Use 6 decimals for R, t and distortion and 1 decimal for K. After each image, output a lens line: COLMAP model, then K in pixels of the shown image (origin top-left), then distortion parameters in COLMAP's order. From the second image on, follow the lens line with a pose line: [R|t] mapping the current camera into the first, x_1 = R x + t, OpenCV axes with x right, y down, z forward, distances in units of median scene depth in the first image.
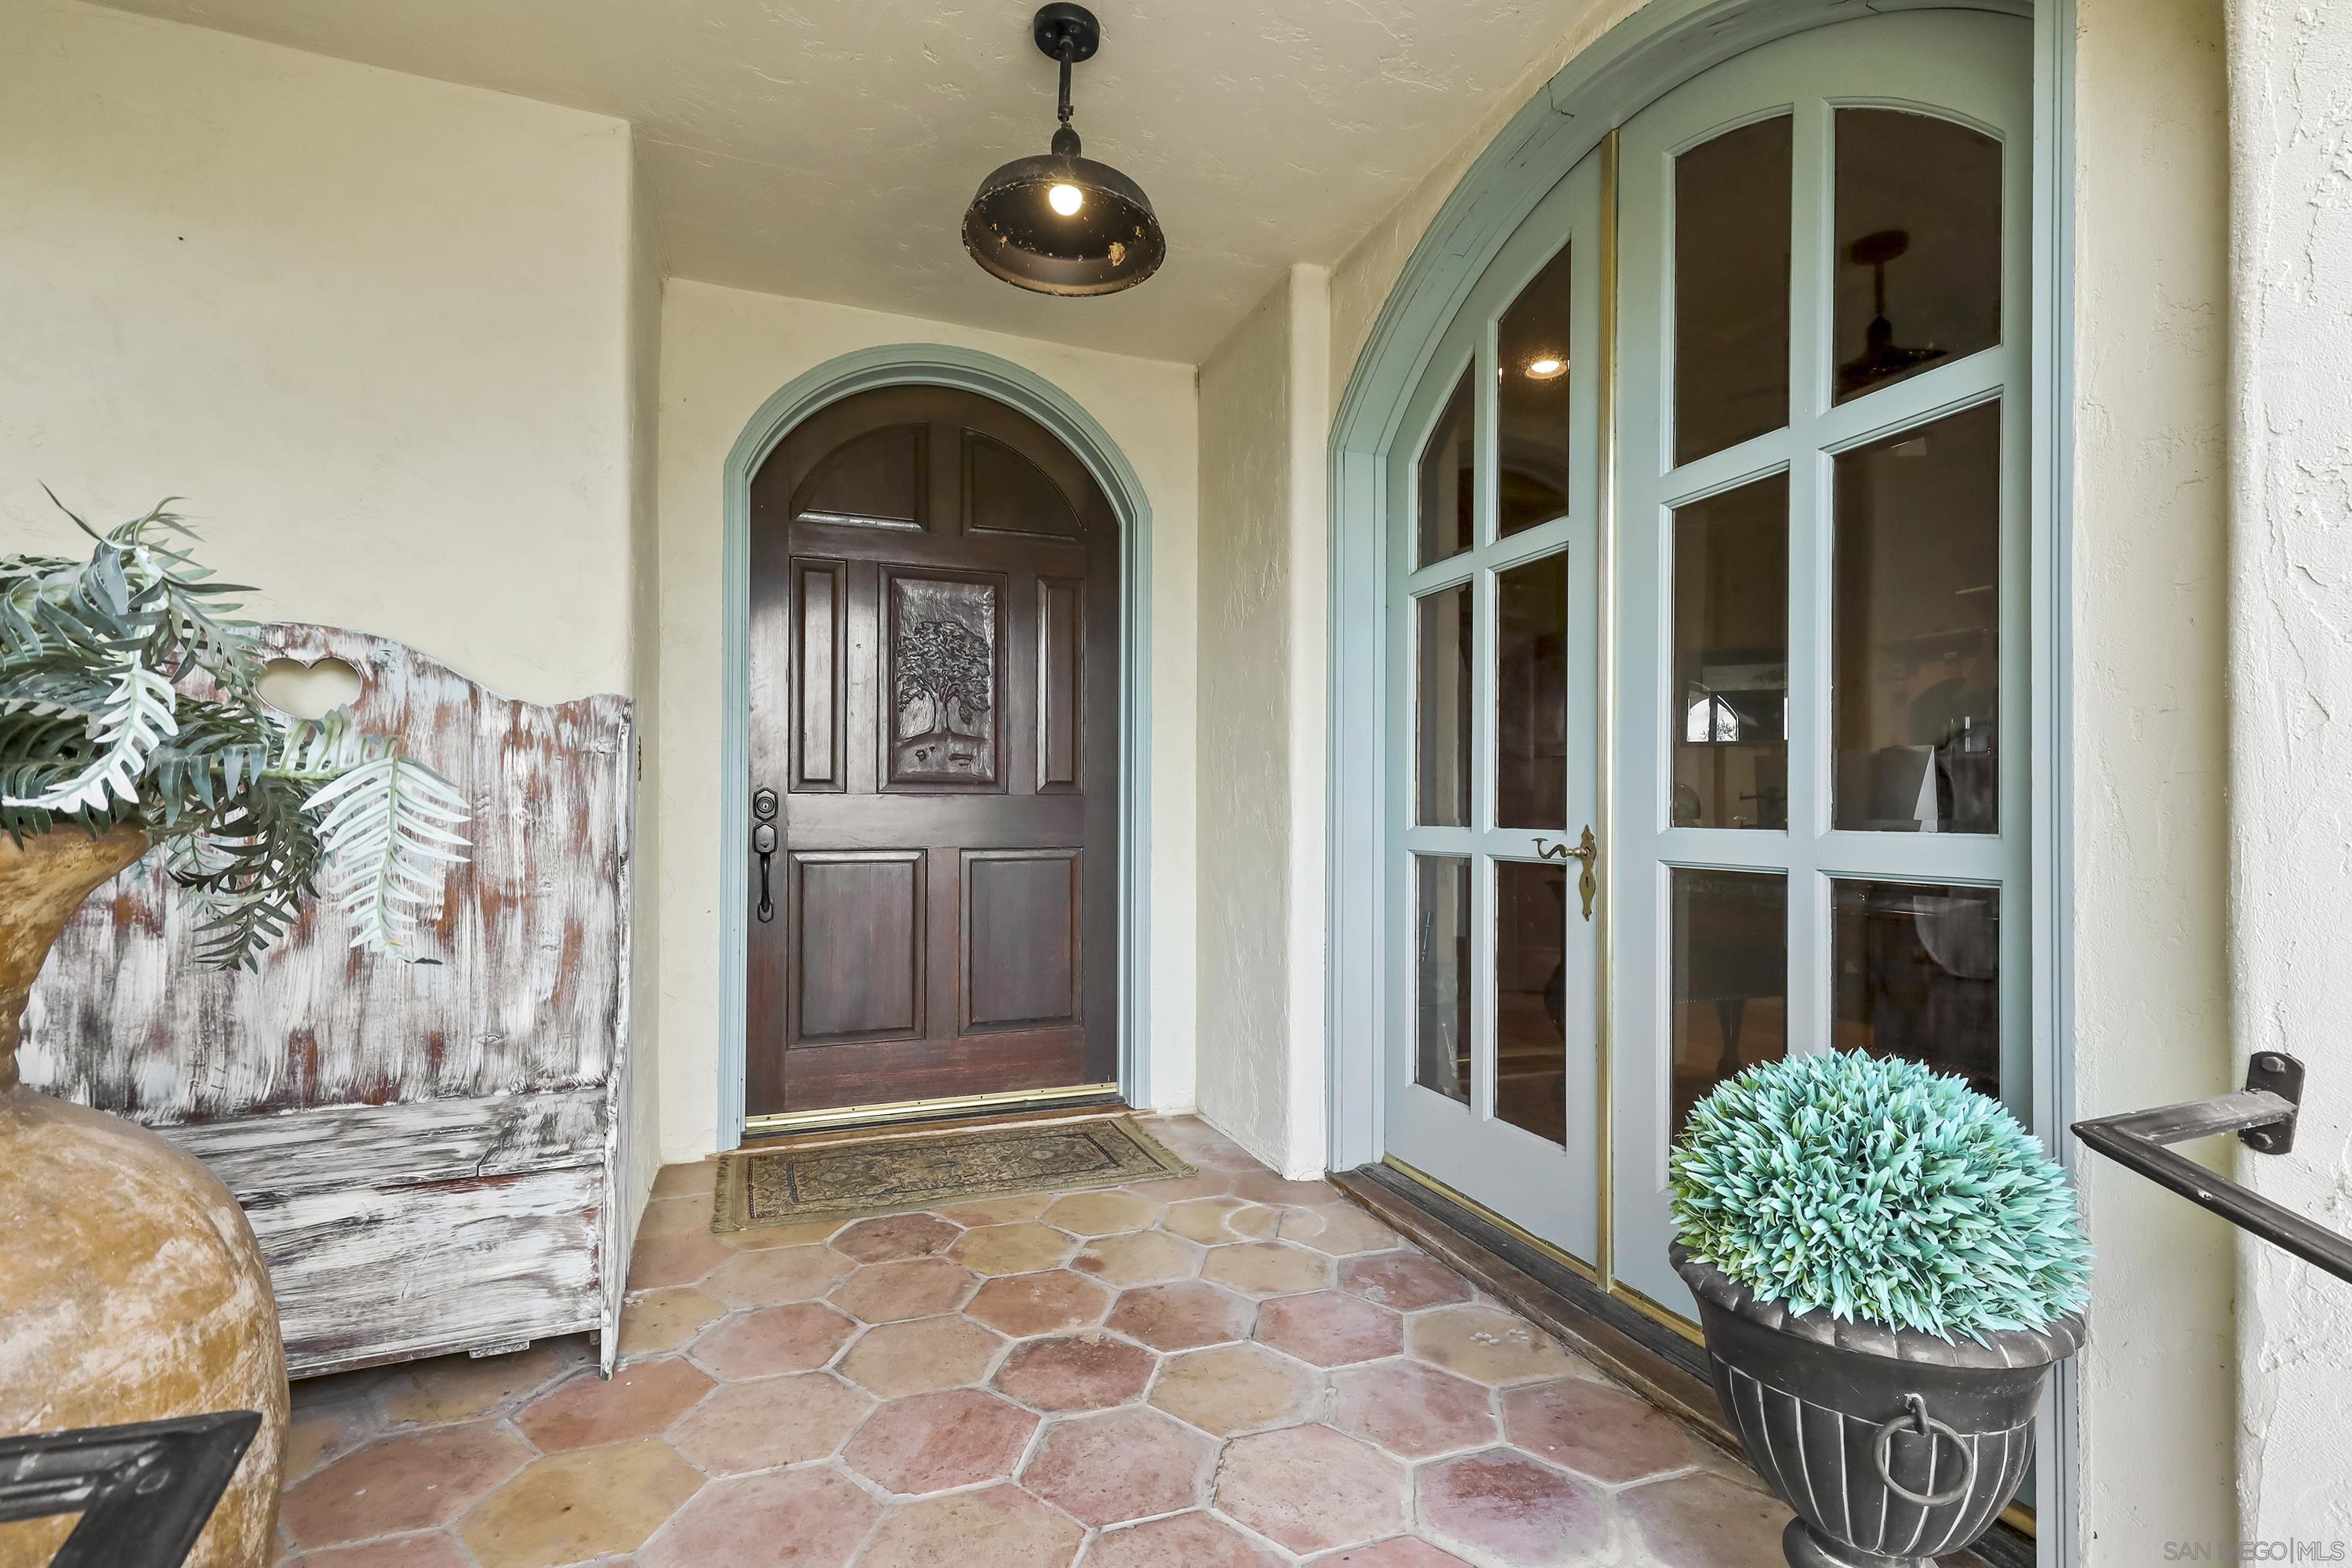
lens RADIAL K [[1124.3, 0, 1164.8], [0, 1124.3, 796.2], [0, 0, 1]] dist [0.014582, -0.000293]
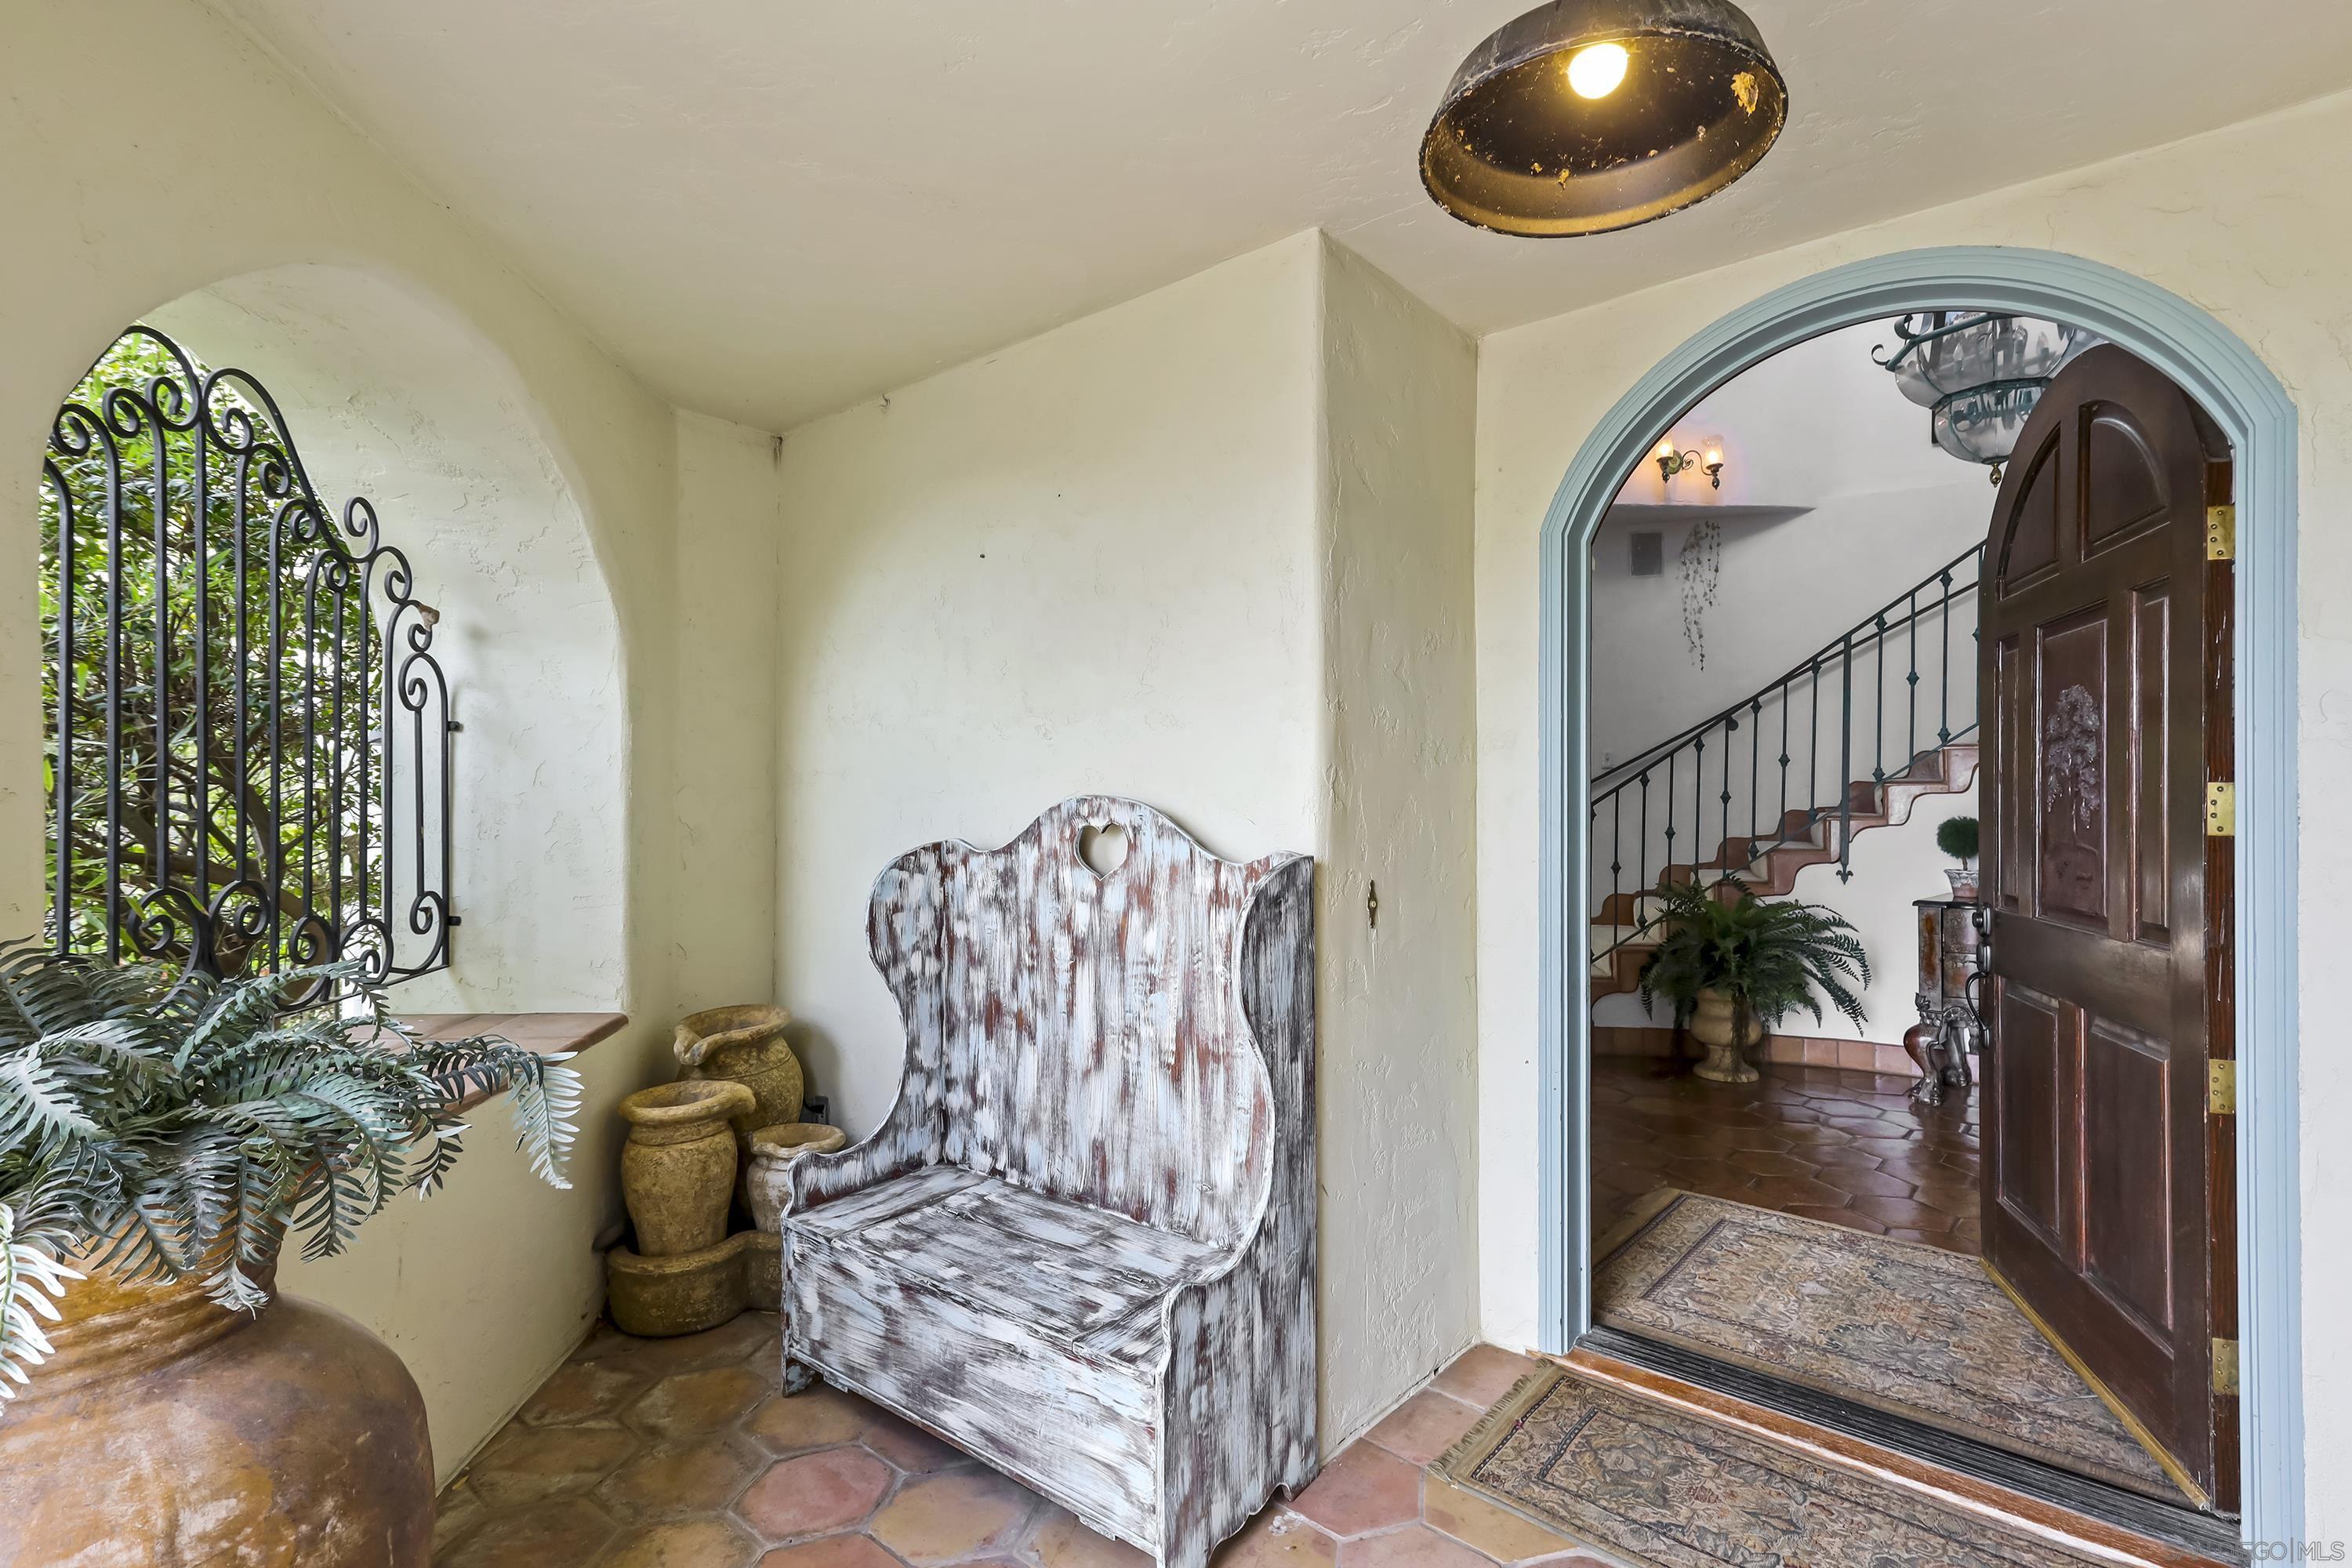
lens RADIAL K [[1124.3, 0, 1174.8], [0, 1124.3, 785.7], [0, 0, 1]] dist [0.014582, -0.000293]
pose [[0.478720, -0.014631, -0.877846, 0.310055], [0.023848, 0.999709, -0.003656, -0.155053], [0.877644, -0.019185, 0.478929, 0.503867]]
